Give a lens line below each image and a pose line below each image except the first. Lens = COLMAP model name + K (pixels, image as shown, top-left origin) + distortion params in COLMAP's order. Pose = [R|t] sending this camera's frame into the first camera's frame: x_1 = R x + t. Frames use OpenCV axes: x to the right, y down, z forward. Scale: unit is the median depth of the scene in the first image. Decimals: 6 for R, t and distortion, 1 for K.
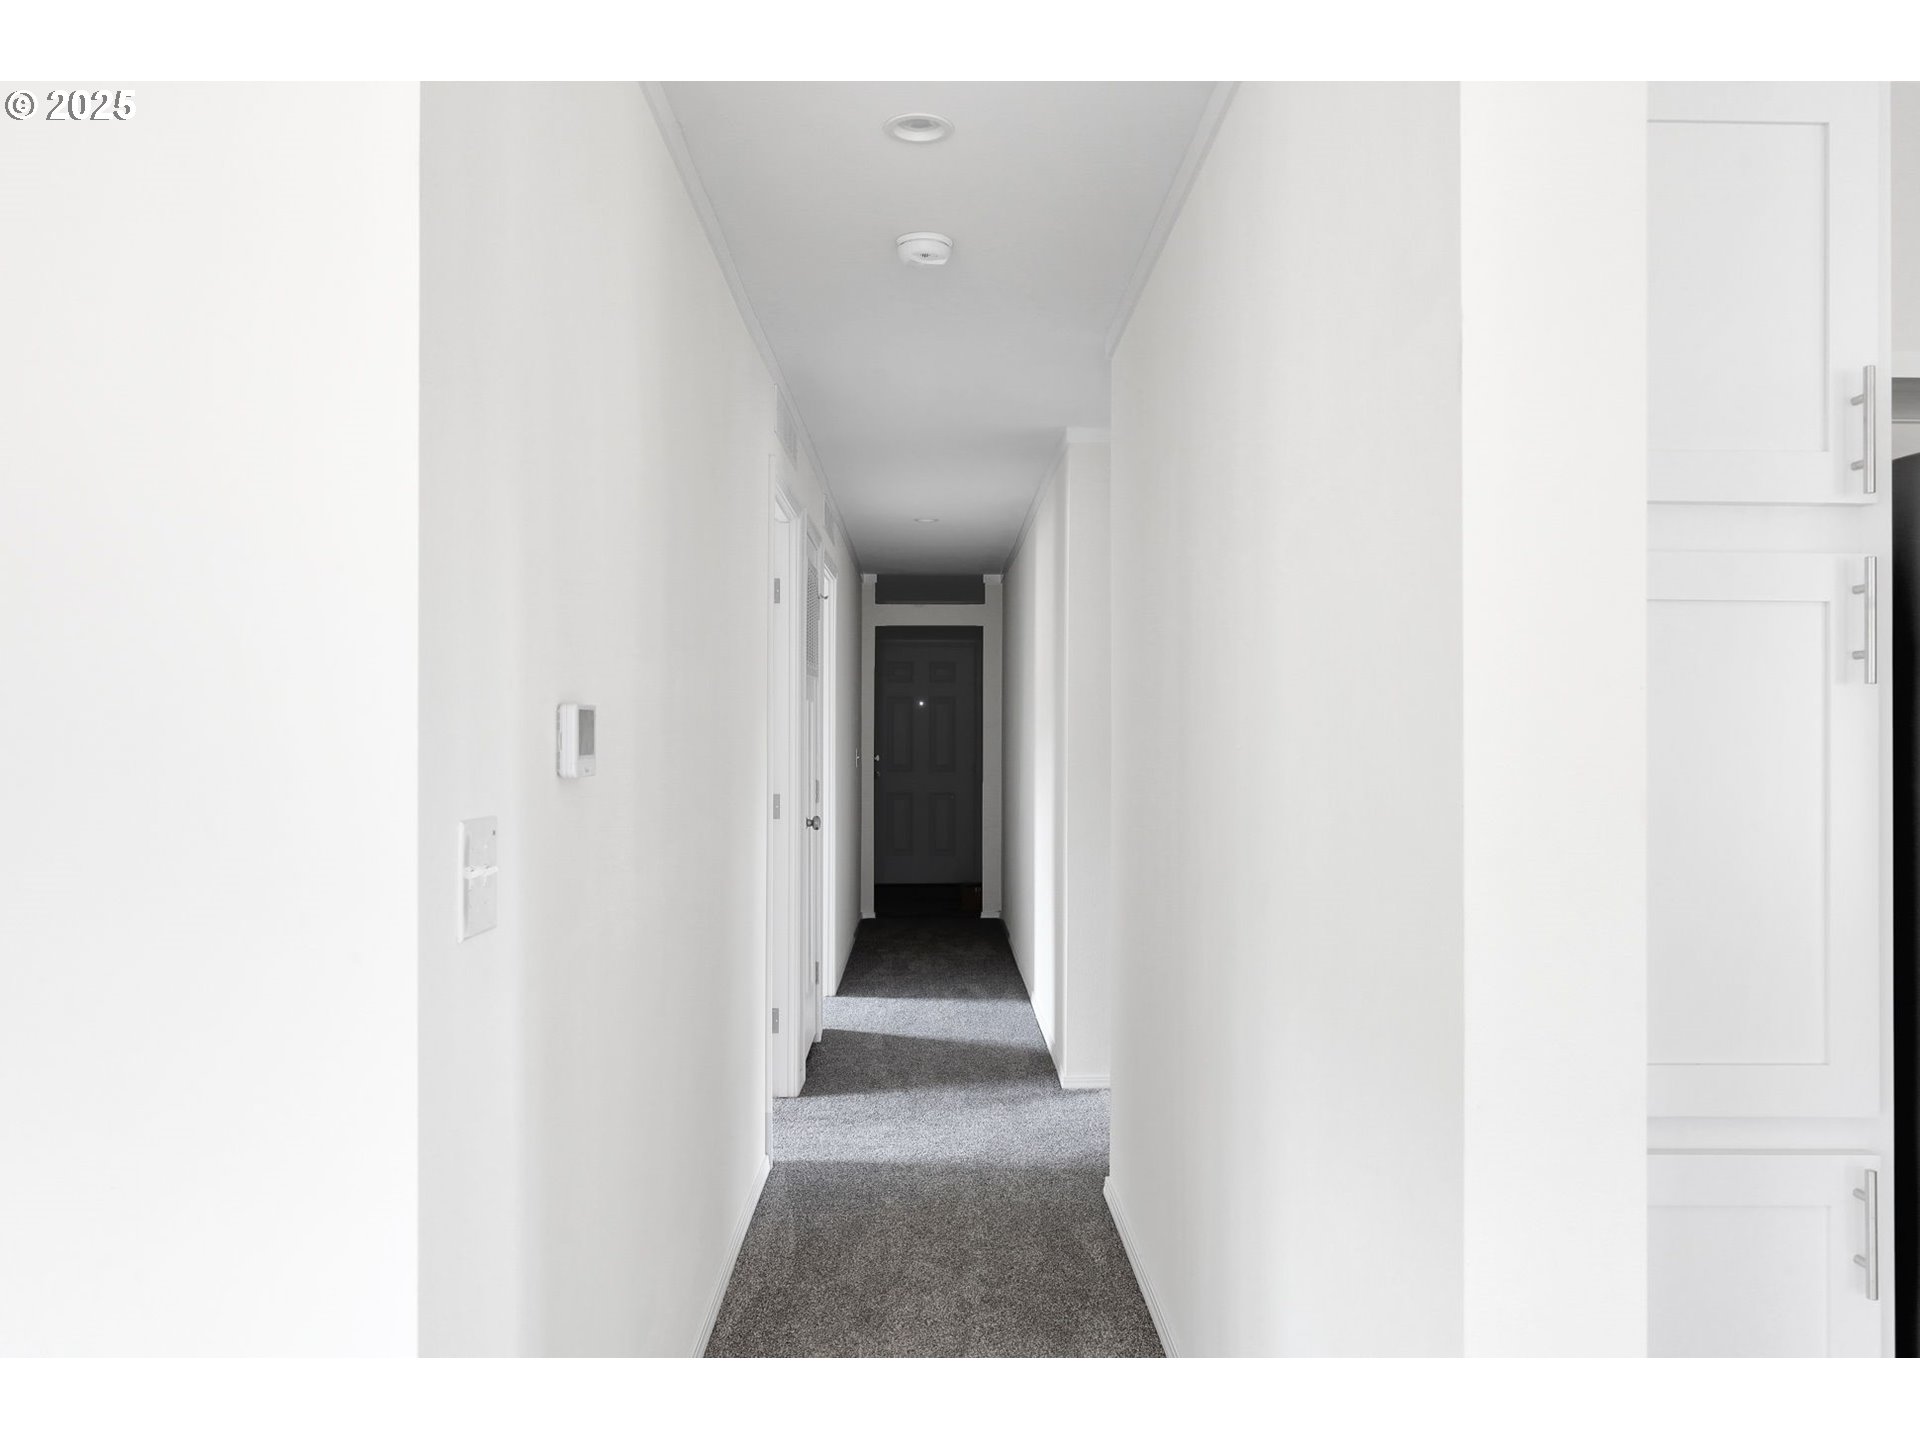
lens RADIAL K [[823.7, 0, 966.5], [0, 823.7, 718.8], [0, 0, 1]] dist [-0.000084, 0.000066]
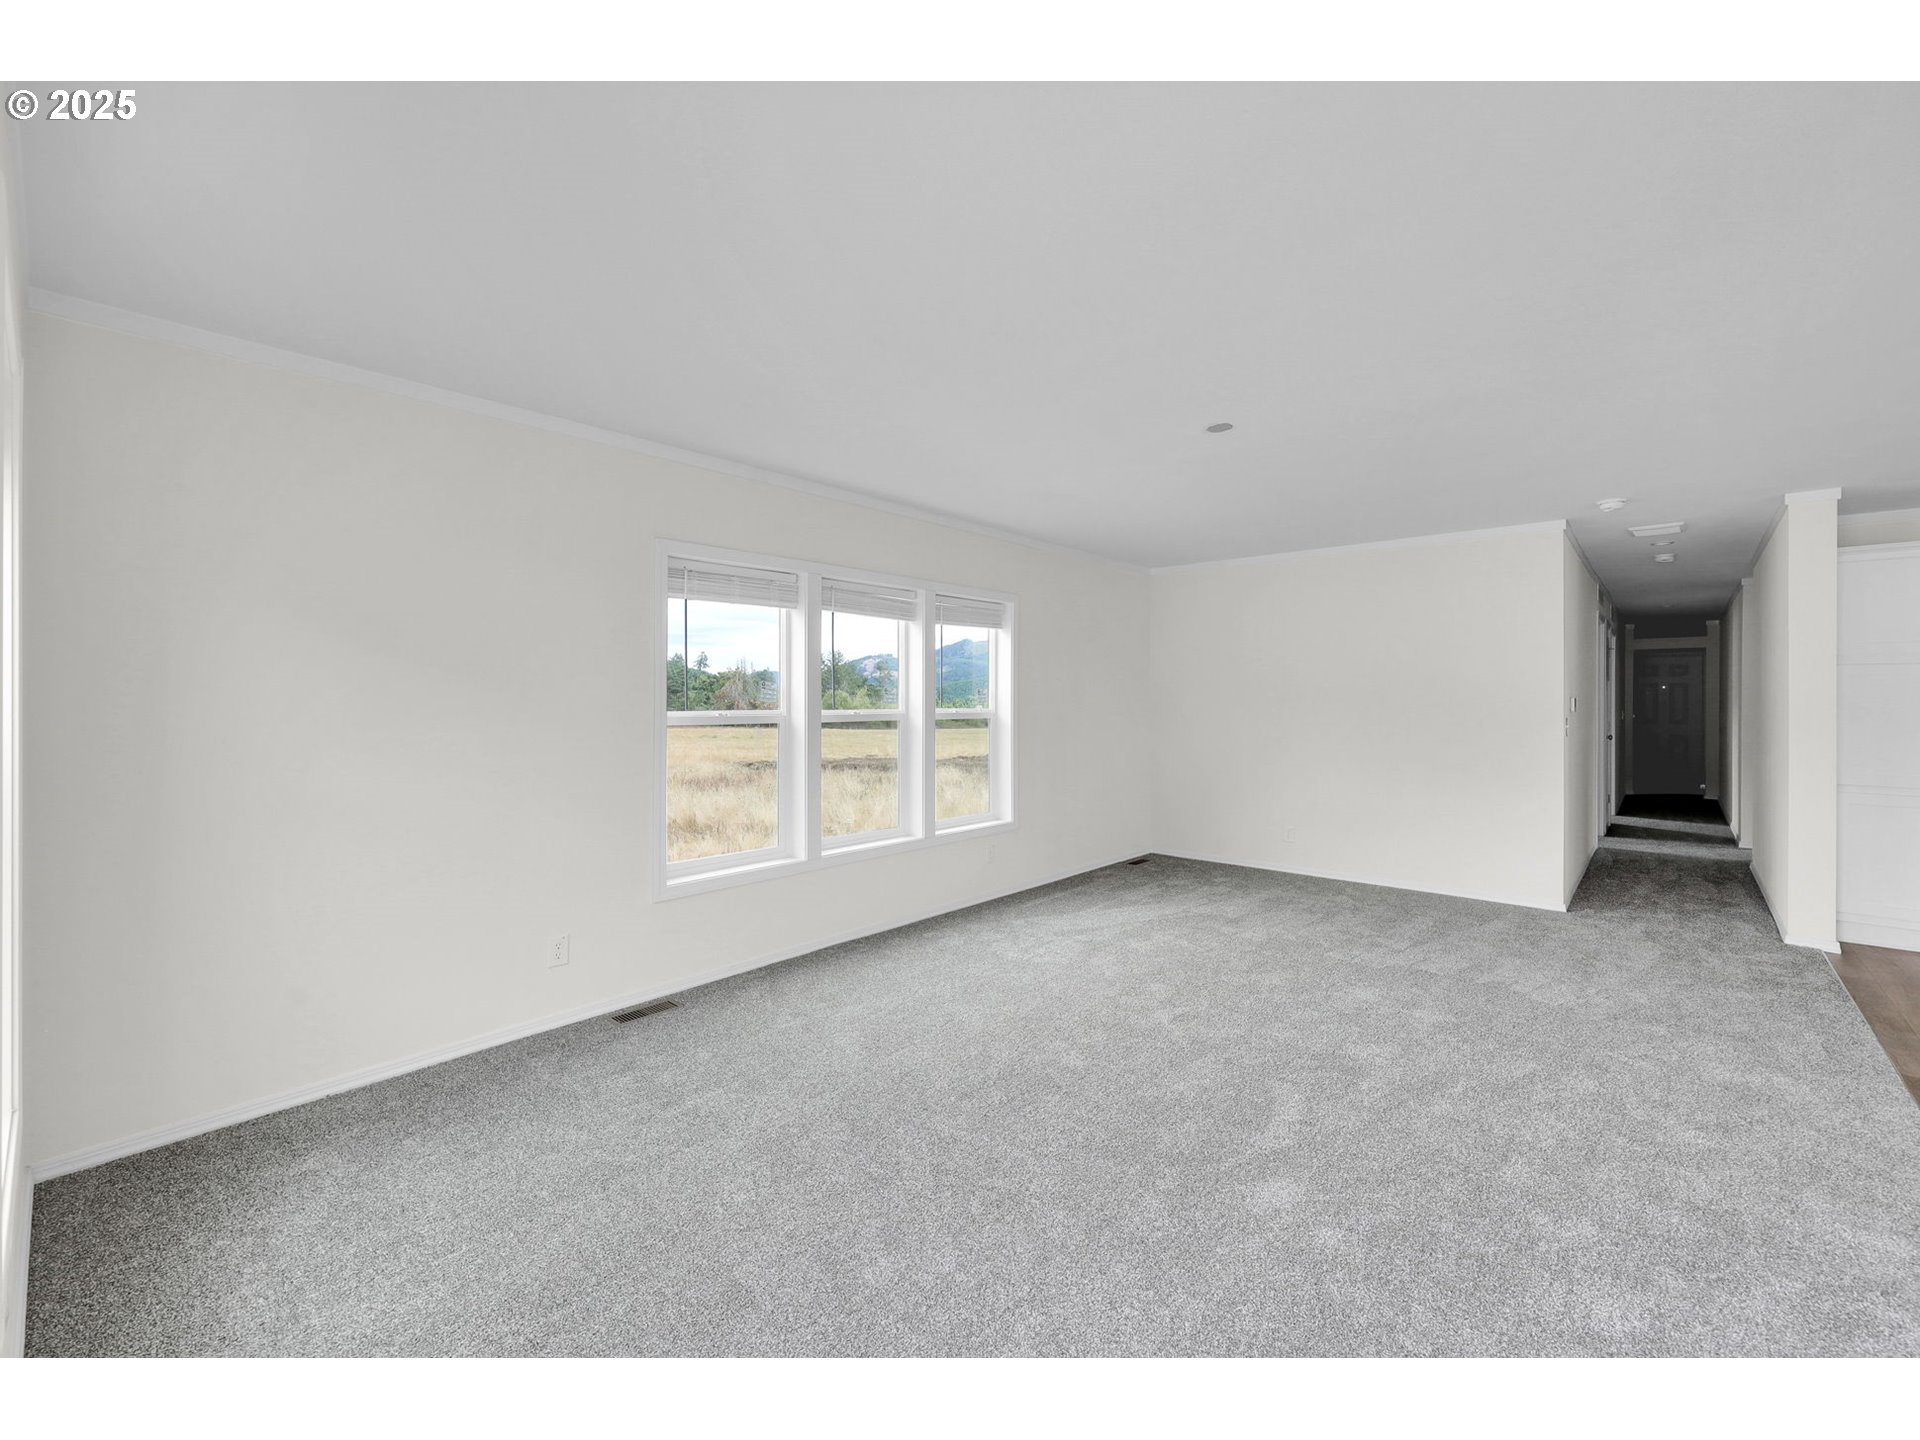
lens RADIAL K [[823.7, 0, 966.5], [0, 823.7, 718.8], [0, 0, 1]] dist [-0.000084, 0.000066]
pose [[0.736867, 0.003677, -0.676028, 0.047685], [0.030561, 0.998782, 0.038743, -0.076227], [0.675347, -0.049208, 0.735857, -1.564864]]
